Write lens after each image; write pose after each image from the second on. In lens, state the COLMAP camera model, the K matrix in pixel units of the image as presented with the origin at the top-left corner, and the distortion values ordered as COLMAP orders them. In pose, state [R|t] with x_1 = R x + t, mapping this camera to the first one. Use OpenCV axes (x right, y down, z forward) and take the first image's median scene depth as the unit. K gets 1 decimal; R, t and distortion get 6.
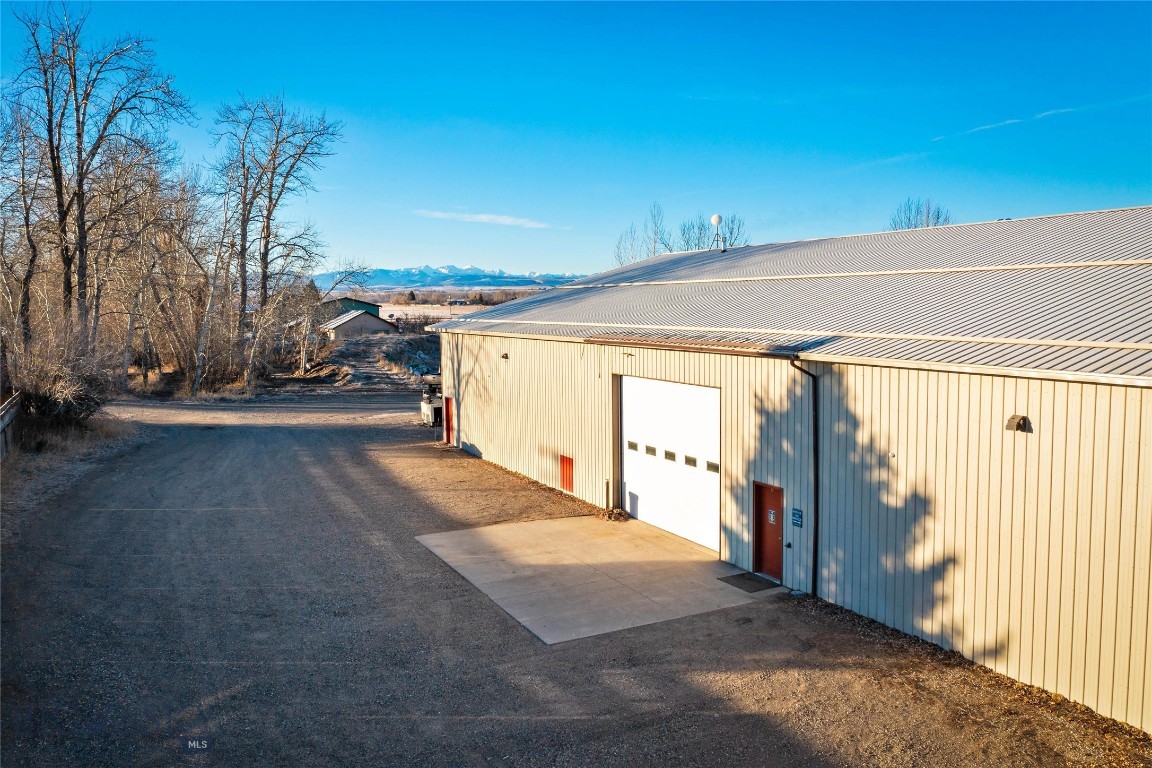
lens RADIAL K [[943.1, 0, 575.8], [0, 943.1, 383.1], [0, 0, 1]] dist [-0.008958, 0.006563]
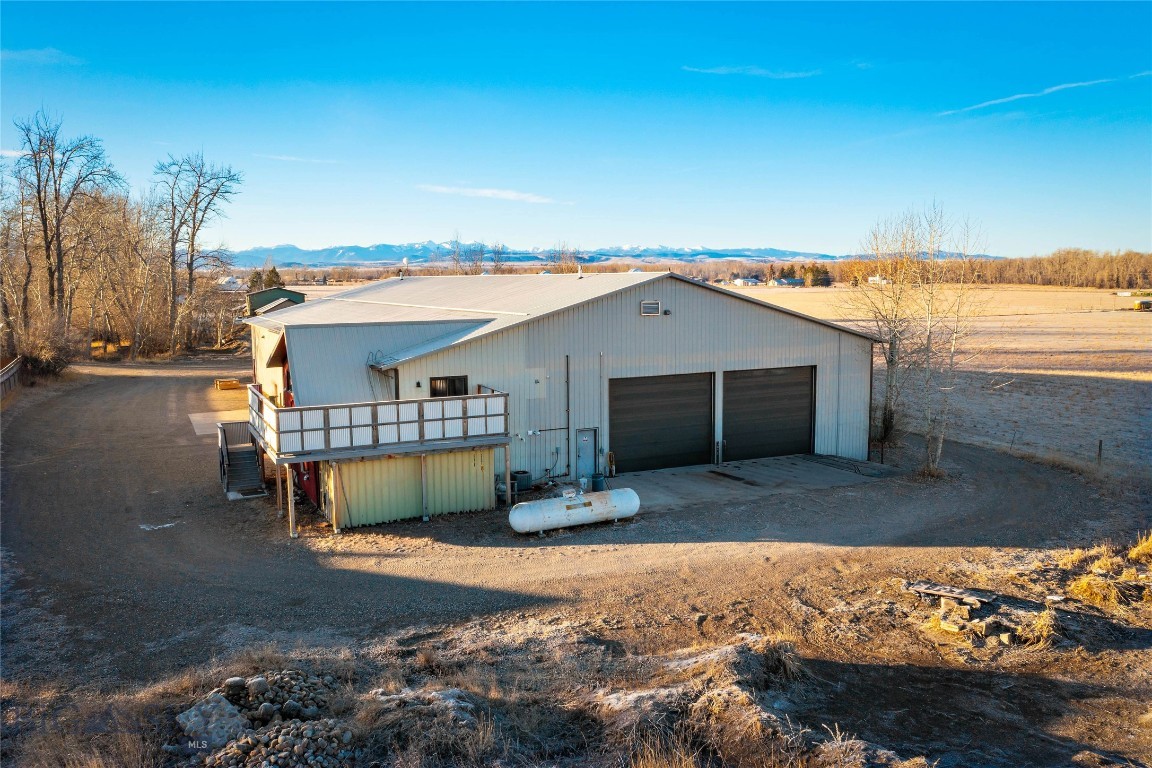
lens RADIAL K [[943.1, 0, 575.7], [0, 943.1, 388.5], [0, 0, 1]] dist [-0.008958, 0.006563]
pose [[0.999984, 0.003232, -0.004669, 0.433443], [-0.003085, 0.999509, 0.031188, 0.011707], [0.004768, -0.031173, 0.999503, -0.722387]]
